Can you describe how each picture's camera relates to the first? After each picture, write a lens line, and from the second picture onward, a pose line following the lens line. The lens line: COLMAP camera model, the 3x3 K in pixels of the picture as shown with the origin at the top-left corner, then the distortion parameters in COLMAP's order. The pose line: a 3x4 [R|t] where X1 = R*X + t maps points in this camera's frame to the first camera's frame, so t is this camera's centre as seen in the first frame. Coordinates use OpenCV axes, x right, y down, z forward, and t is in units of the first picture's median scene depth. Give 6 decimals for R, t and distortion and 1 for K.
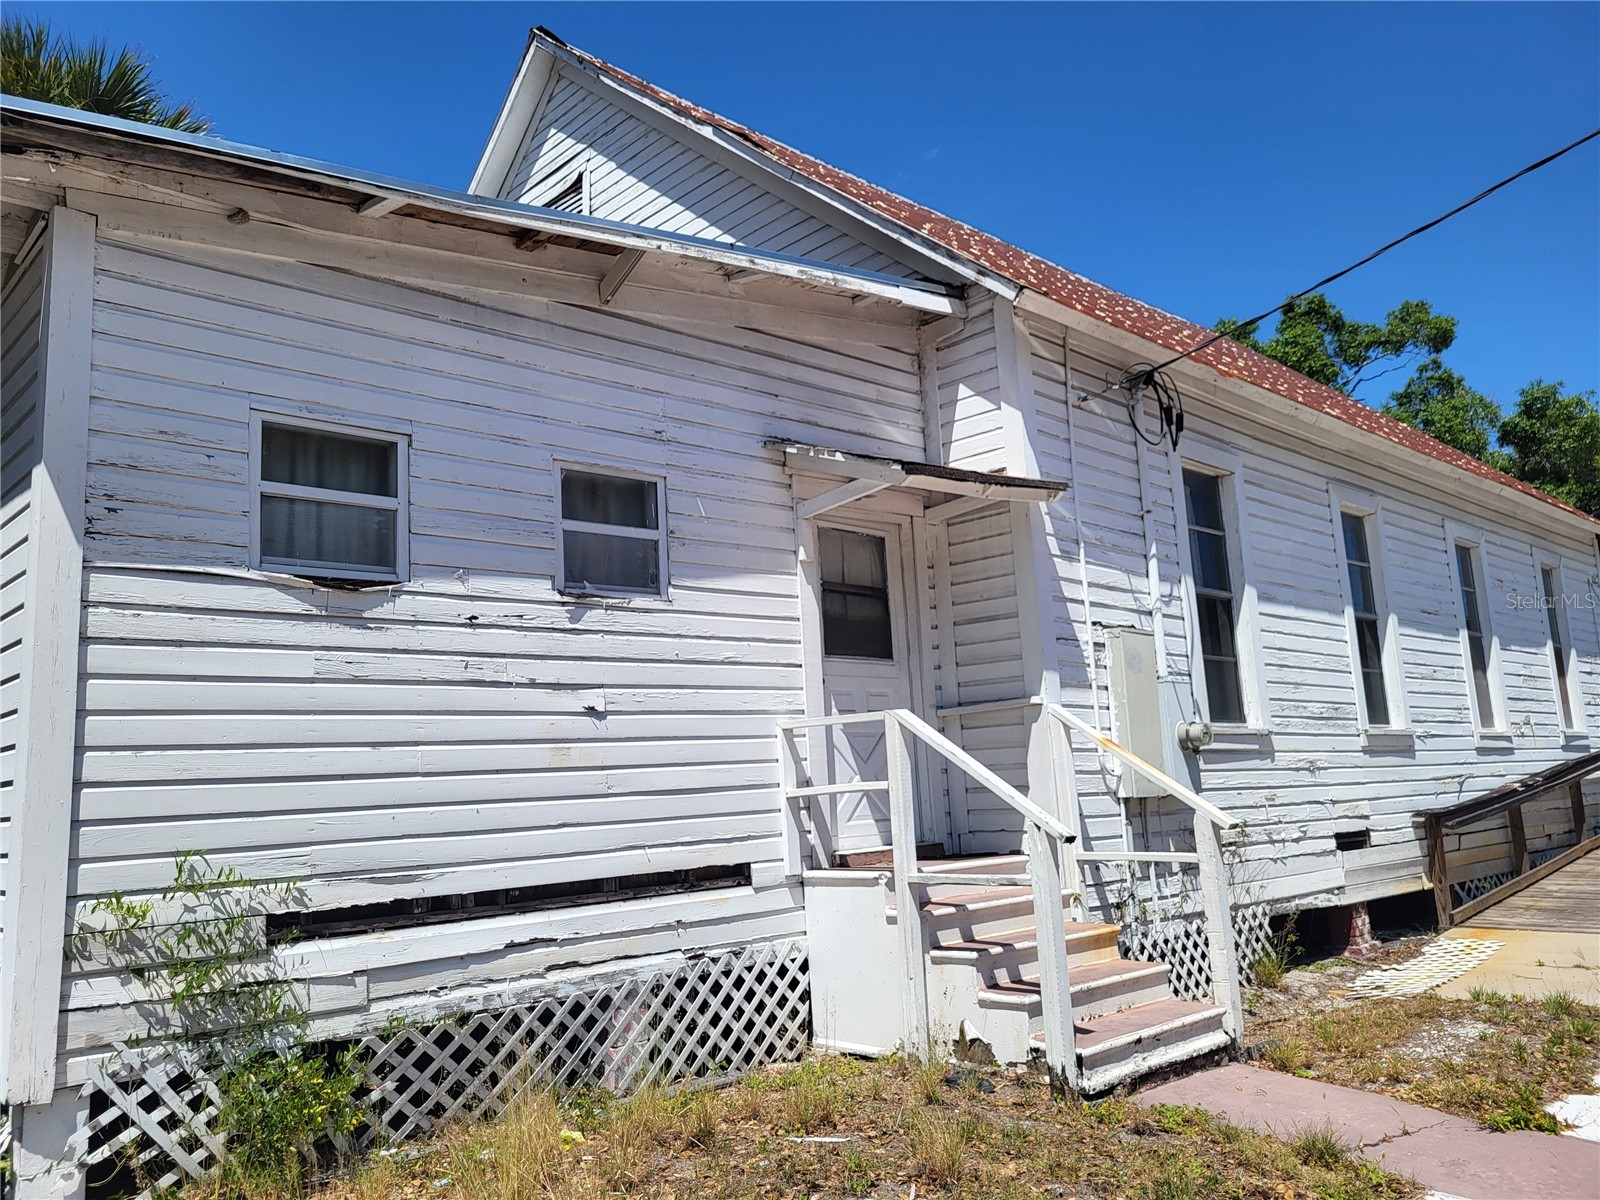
lens RADIAL K [[1211.1, 0, 798.8], [0, 1211.1, 653.0], [0, 0, 1]] dist [0.061031, -0.000344]
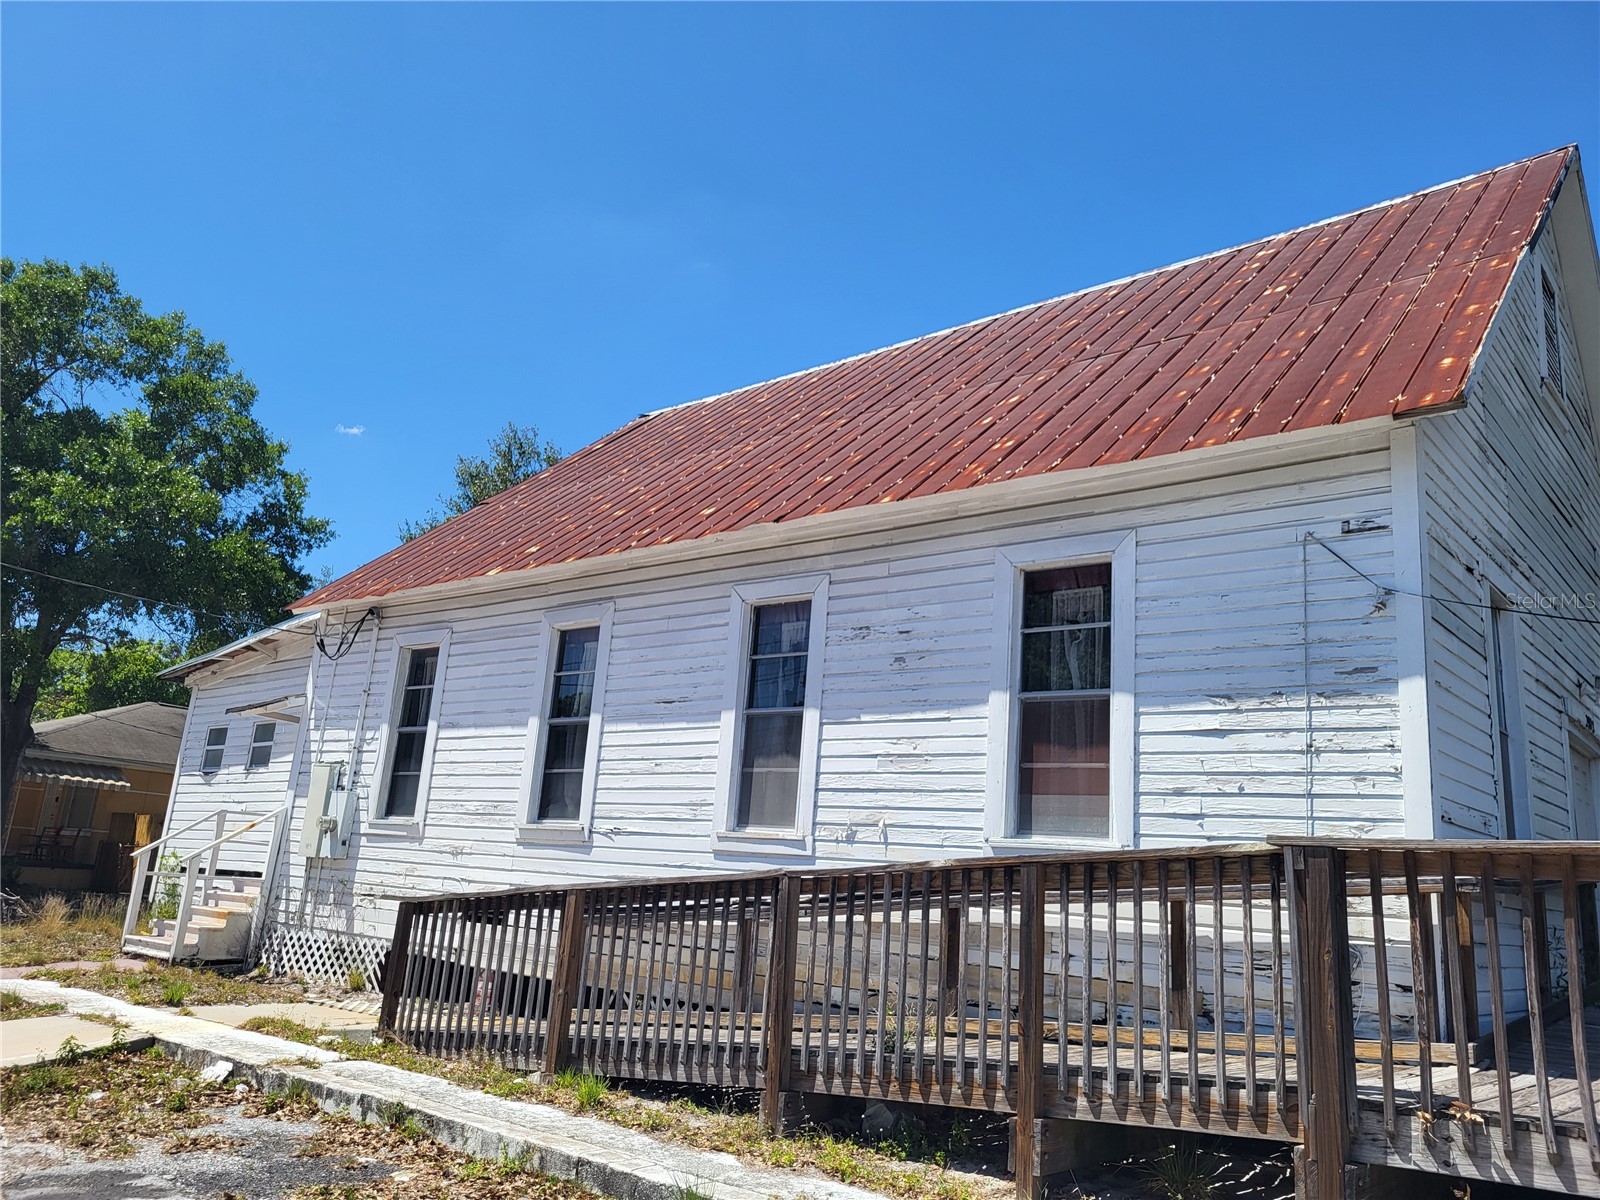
lens RADIAL K [[1221.1, 0, 800.0], [0, 1221.1, 600.0], [0, 0, 1]] dist [0.004380, -0.004242]
pose [[0.122392, -0.181339, -0.975775, 1.919835], [0.037220, 0.983313, -0.178072, 0.080612], [0.991784, -0.014524, 0.127099, 1.294238]]
